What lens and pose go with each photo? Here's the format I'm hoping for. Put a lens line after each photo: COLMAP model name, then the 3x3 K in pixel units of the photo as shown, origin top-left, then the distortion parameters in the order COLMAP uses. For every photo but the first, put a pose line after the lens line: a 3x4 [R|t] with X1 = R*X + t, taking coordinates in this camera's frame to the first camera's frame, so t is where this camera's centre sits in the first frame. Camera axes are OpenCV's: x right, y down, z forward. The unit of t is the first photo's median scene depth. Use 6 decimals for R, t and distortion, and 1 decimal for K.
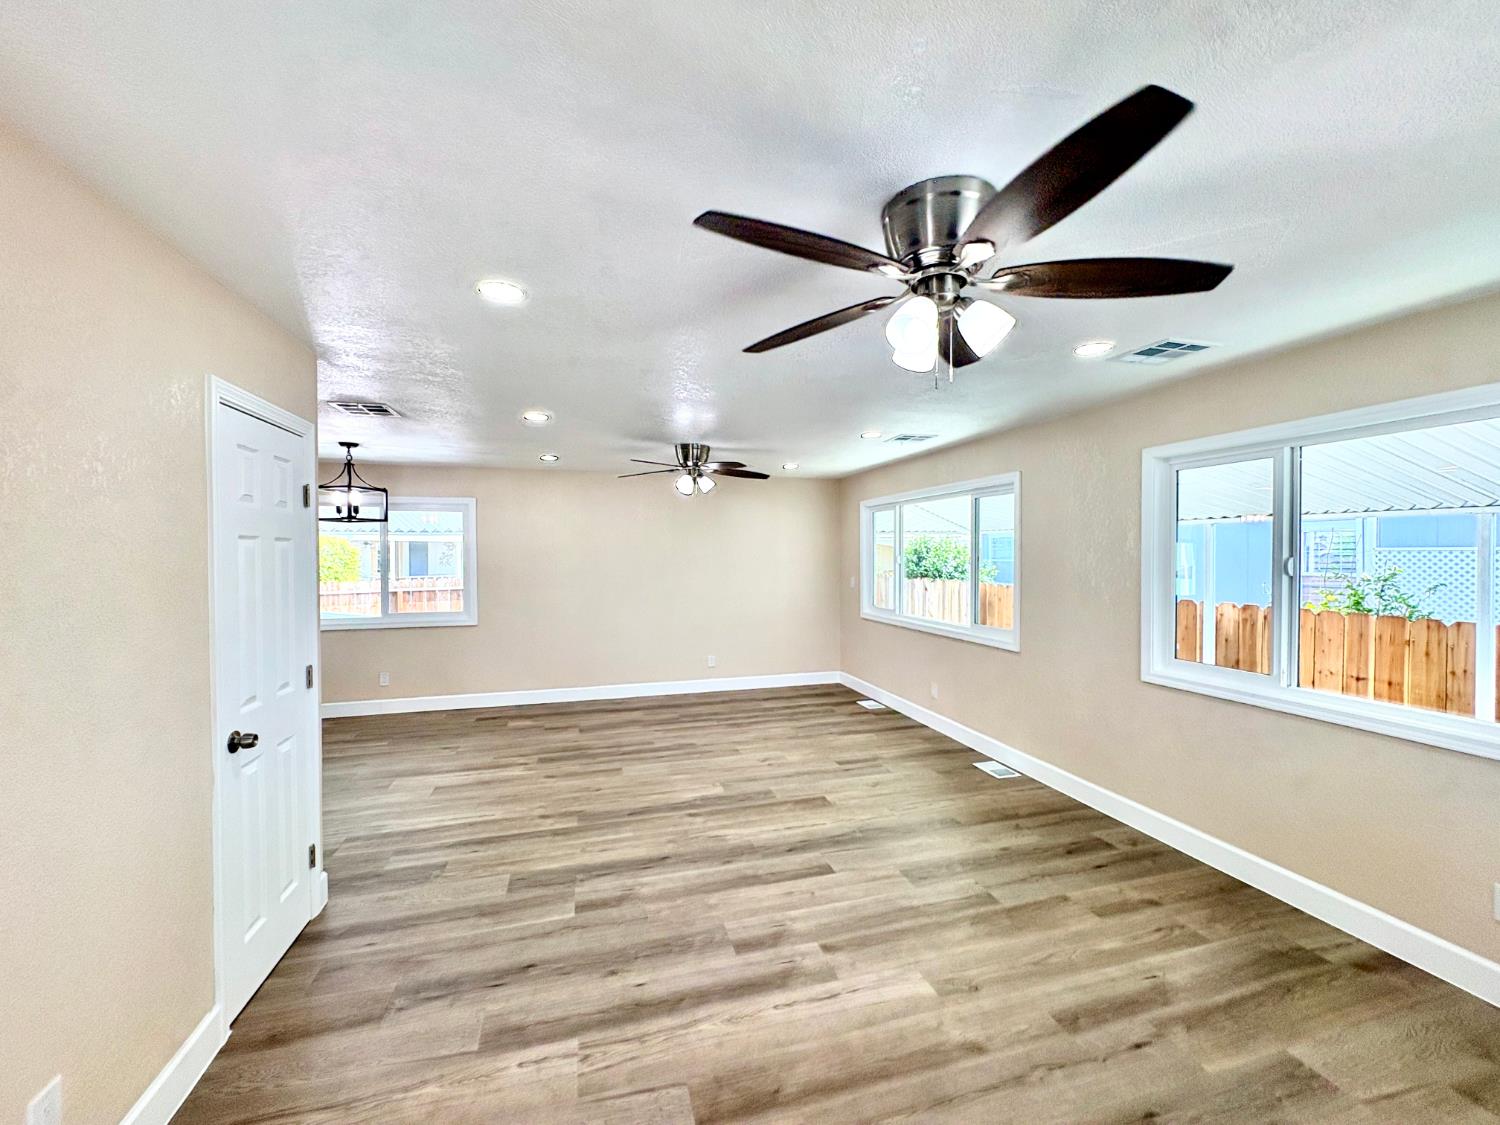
lens RADIAL K [[597.0, 0, 749.3], [0, 597.0, 562.6], [0, 0, 1]] dist [0.001211, -0.000411]
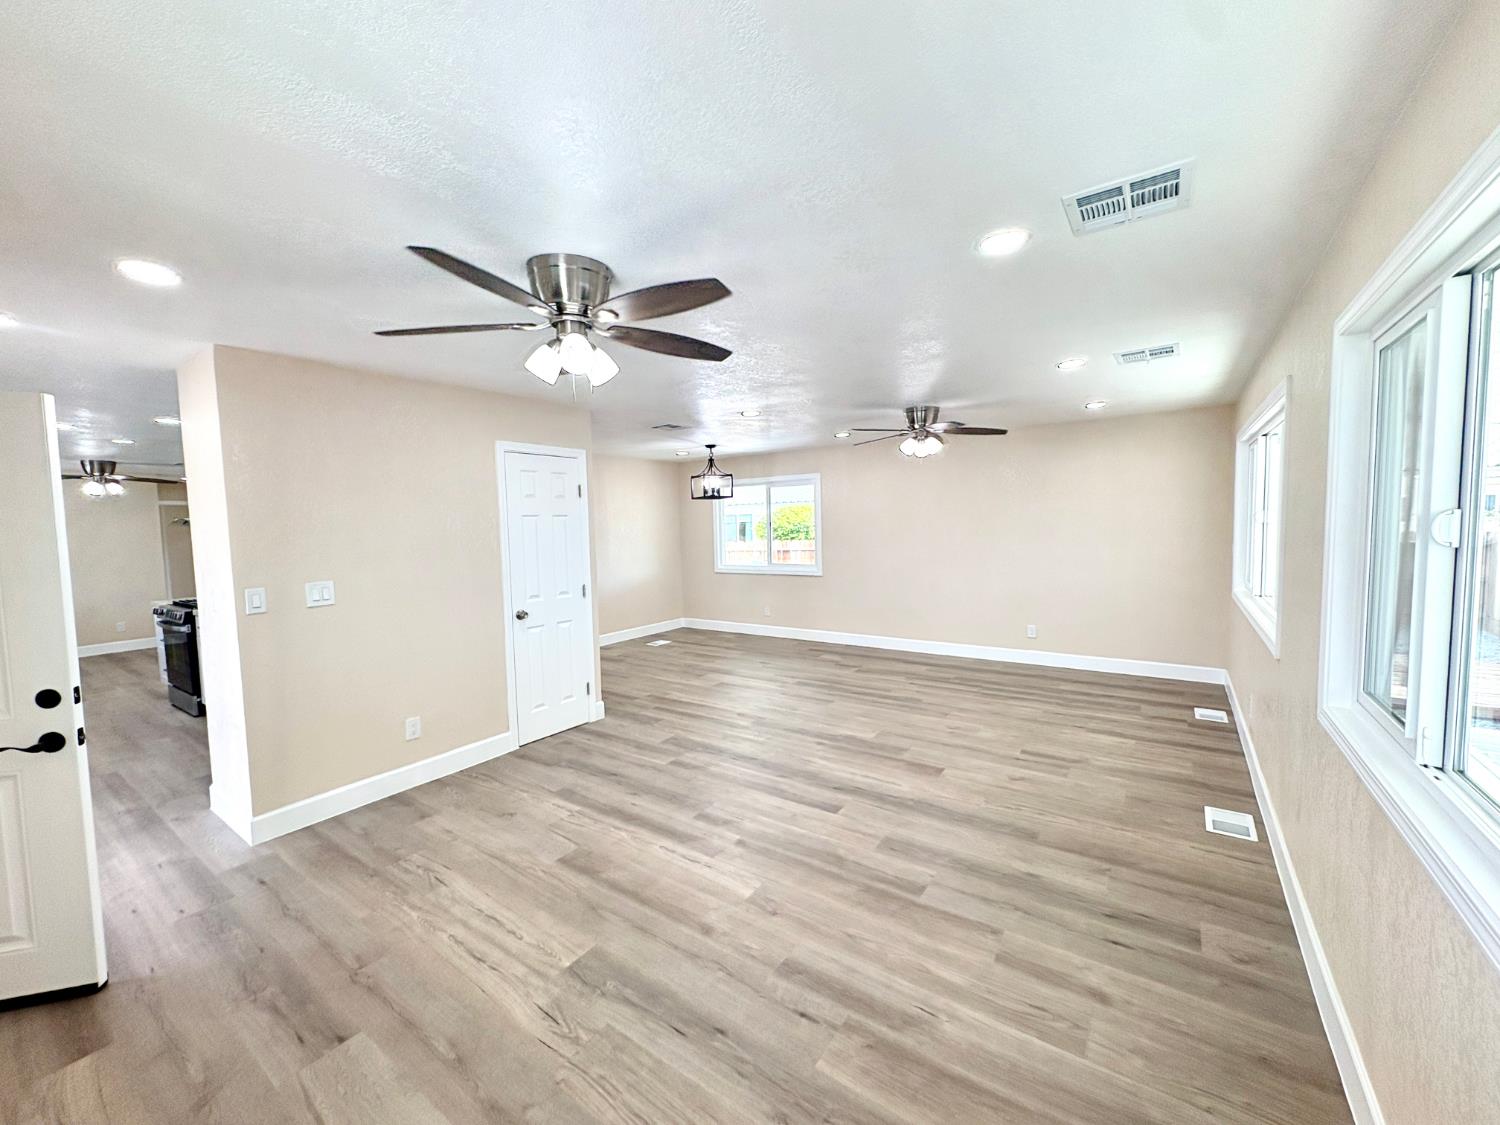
lens RADIAL K [[598.7, 0, 750.0], [0, 598.7, 562.5], [0, 0, 1]] dist [0.002056, -0.000126]
pose [[0.626904, 0.040901, -0.778022, 0.670374], [0.010981, 0.998058, 0.061317, -0.001037], [0.779019, -0.046984, 0.625237, 0.172388]]
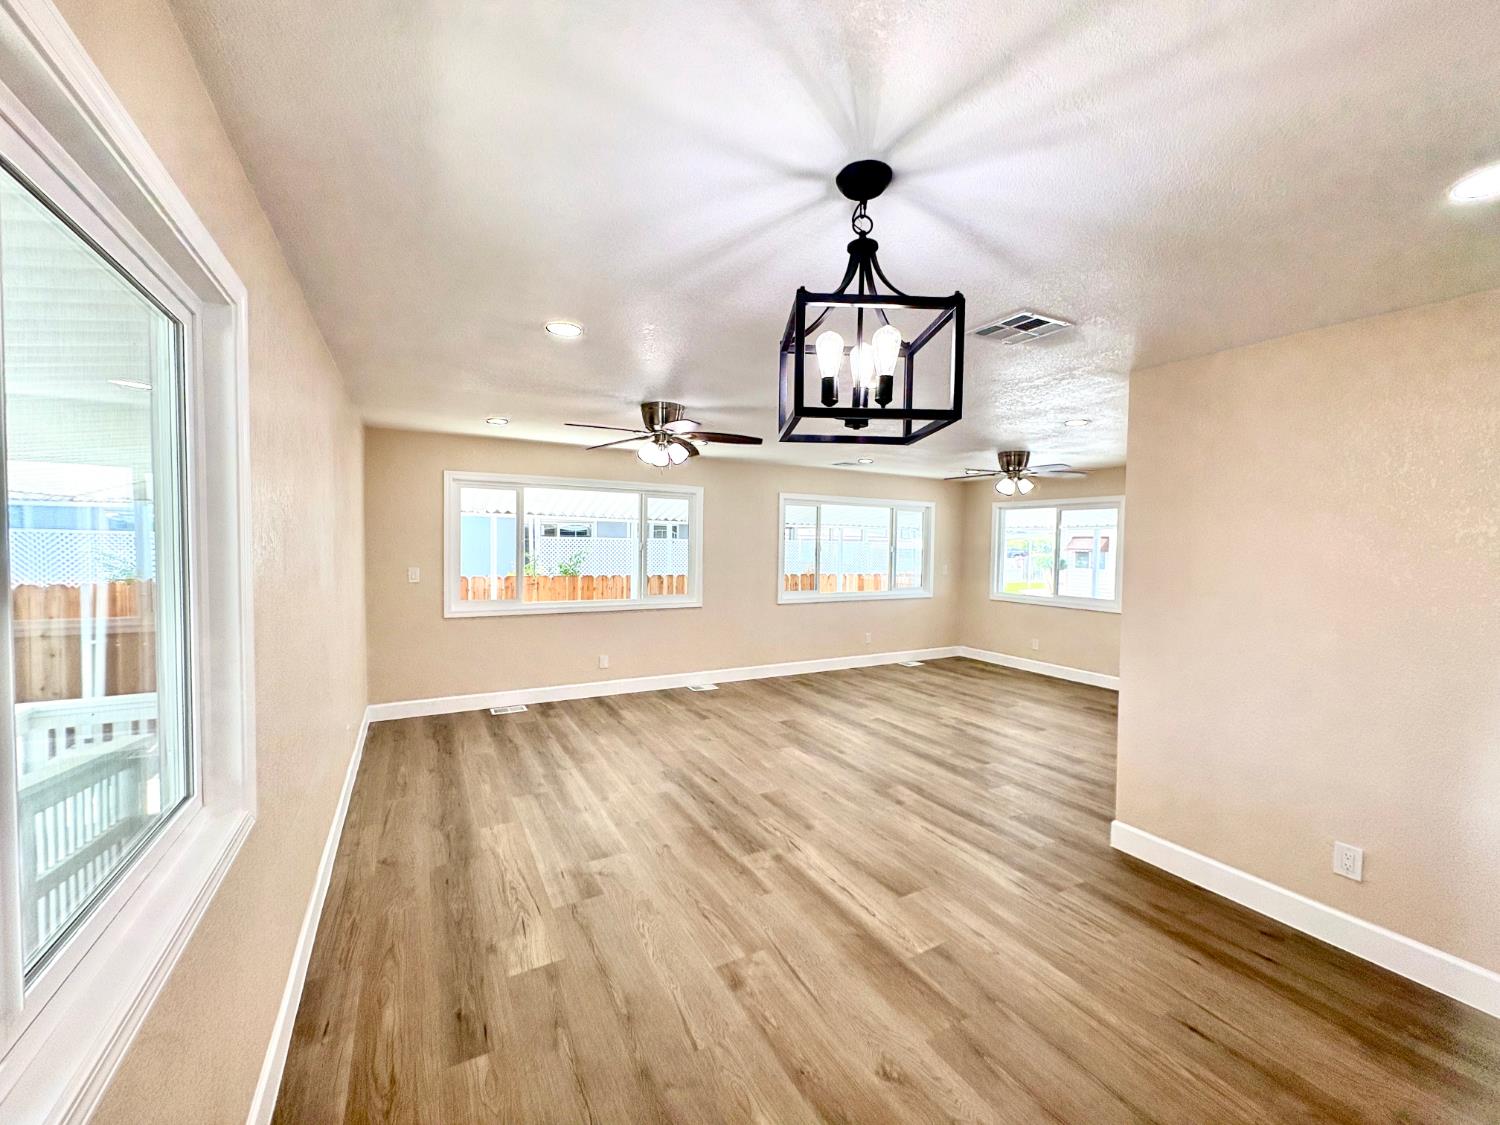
lens RADIAL K [[597.0, 0, 749.3], [0, 597.0, 562.6], [0, 0, 1]] dist [0.001211, -0.000411]
pose [[-0.226808, -0.032419, 0.973400, -1.180882], [0.000912, 0.999438, 0.033499, -0.014224], [-0.973939, 0.008485, -0.226651, 1.383869]]
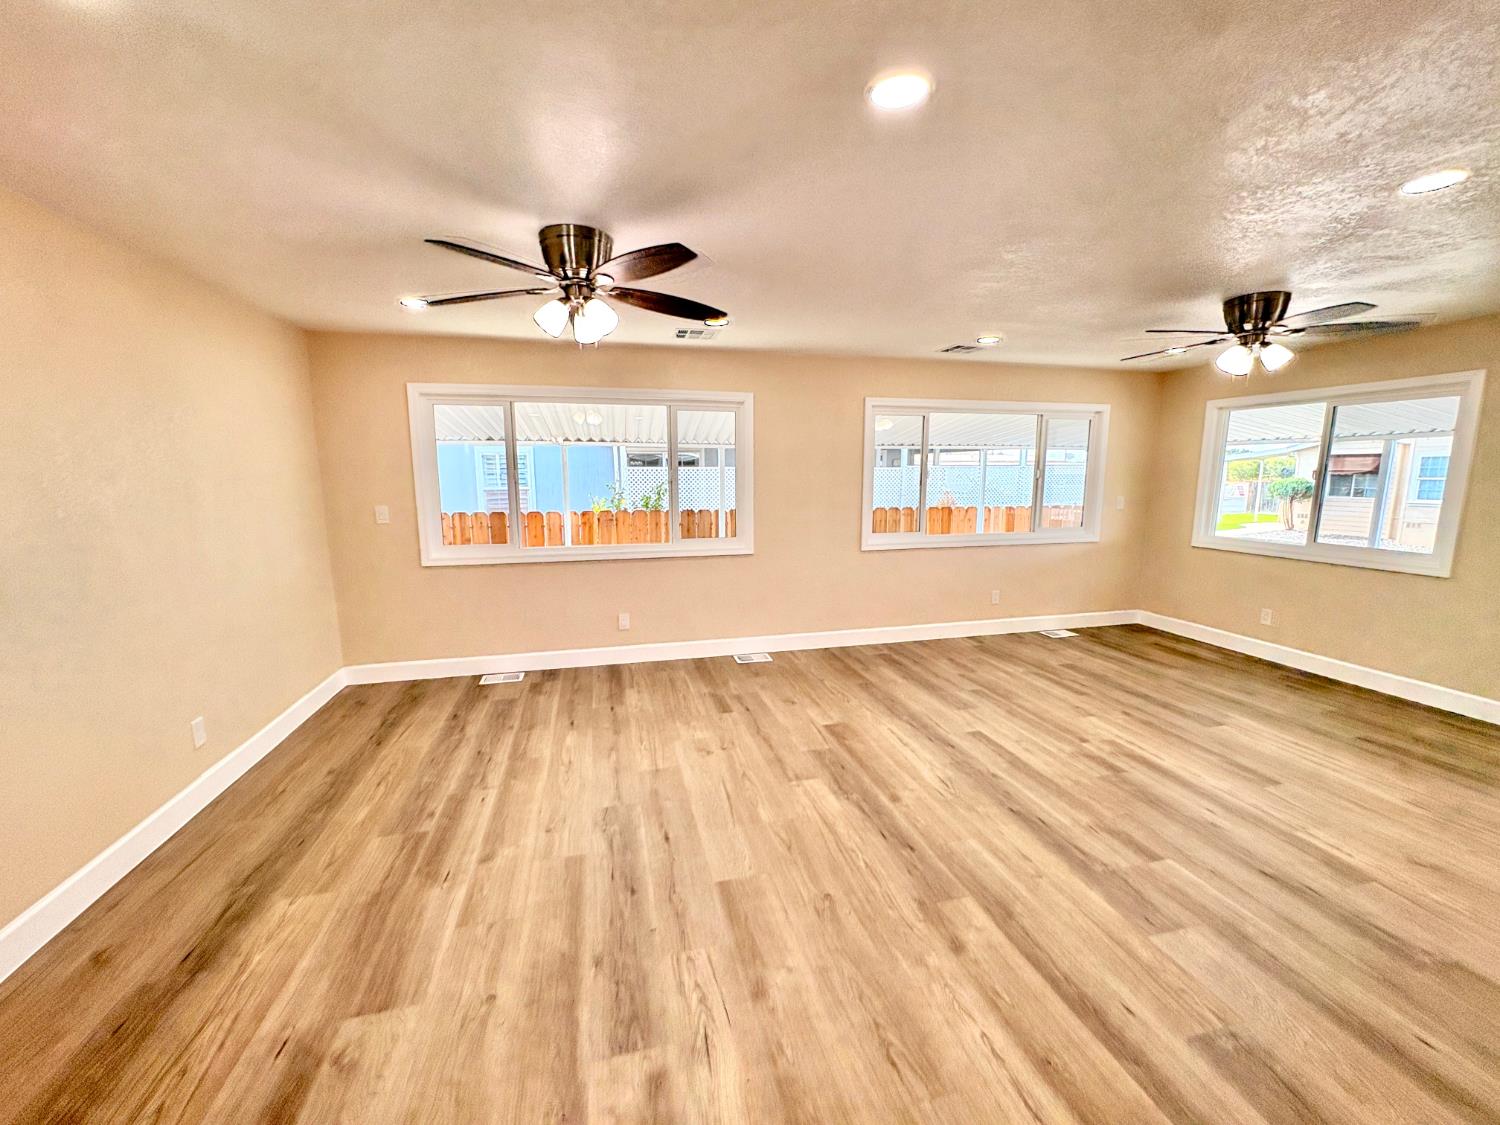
lens RADIAL K [[597.0, 0, 749.3], [0, 597.0, 562.6], [0, 0, 1]] dist [0.001211, -0.000411]
pose [[0.031374, -0.147584, 0.988552, -0.785130], [0.018025, 0.988961, 0.147073, -0.004202], [-0.999345, 0.013205, 0.033688, 1.094875]]
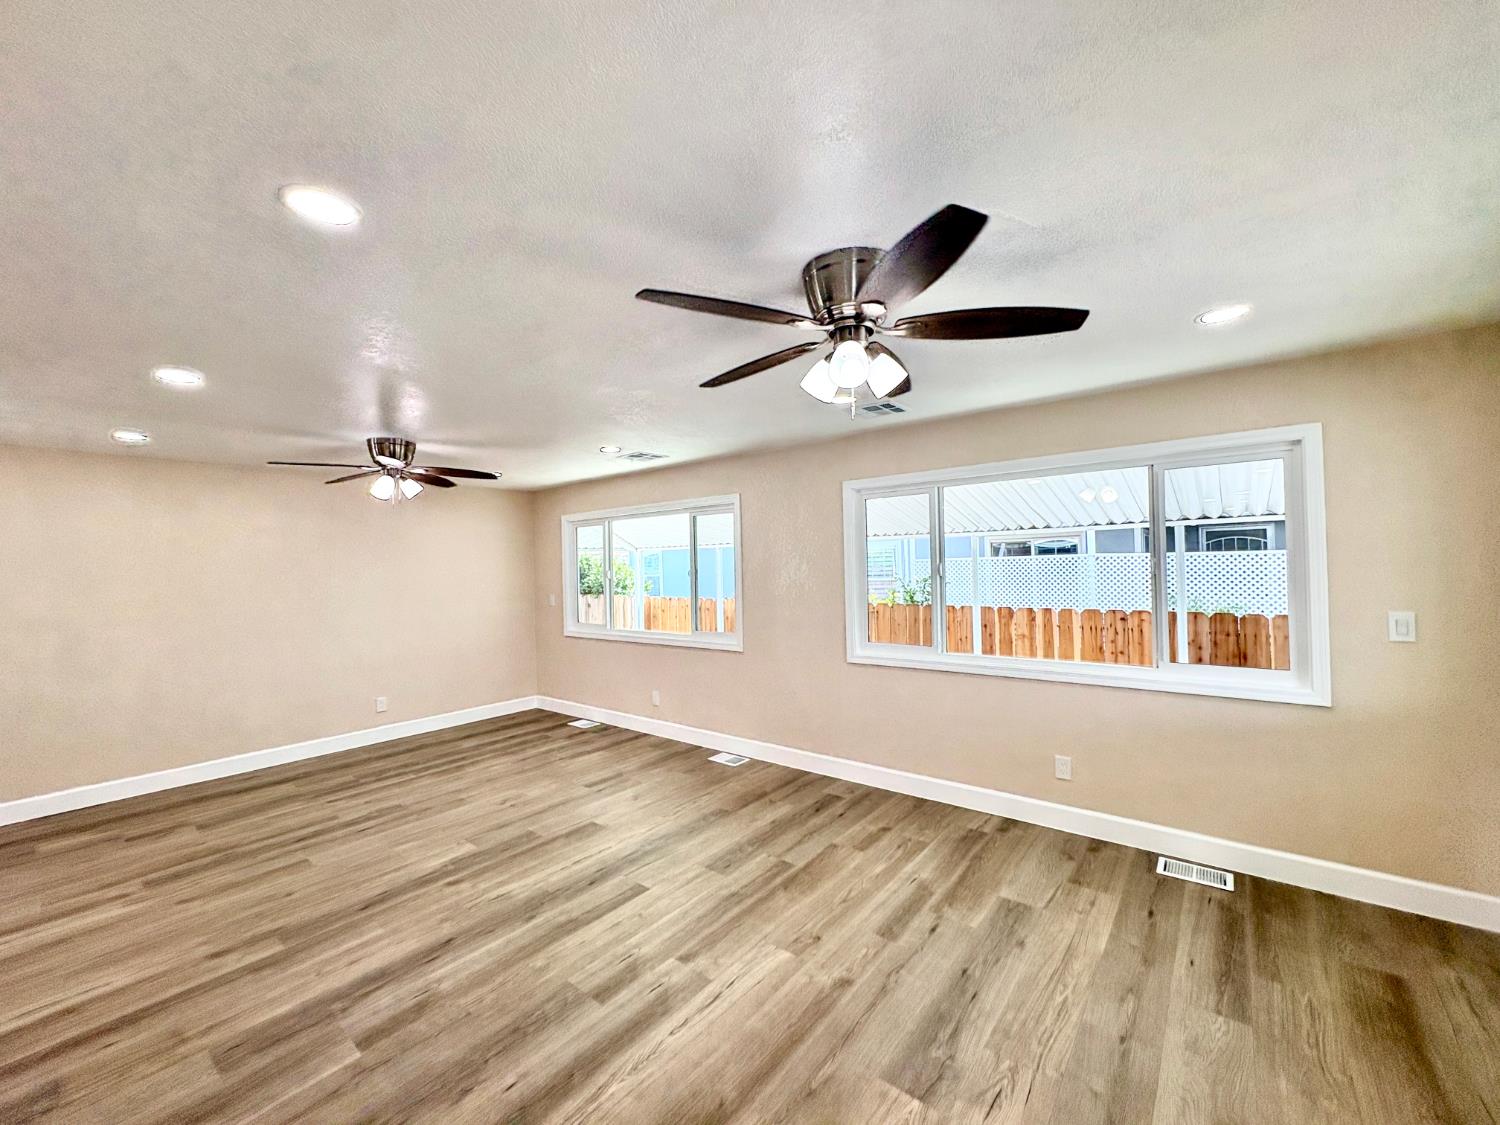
lens RADIAL K [[597.0, 0, 749.3], [0, 597.0, 562.6], [0, 0, 1]] dist [0.001211, -0.000411]
pose [[0.817316, -0.011610, 0.576073, -0.218349], [0.029375, 0.999336, -0.021535, 0.005485], [-0.575441, 0.034523, 0.817115, 0.061914]]
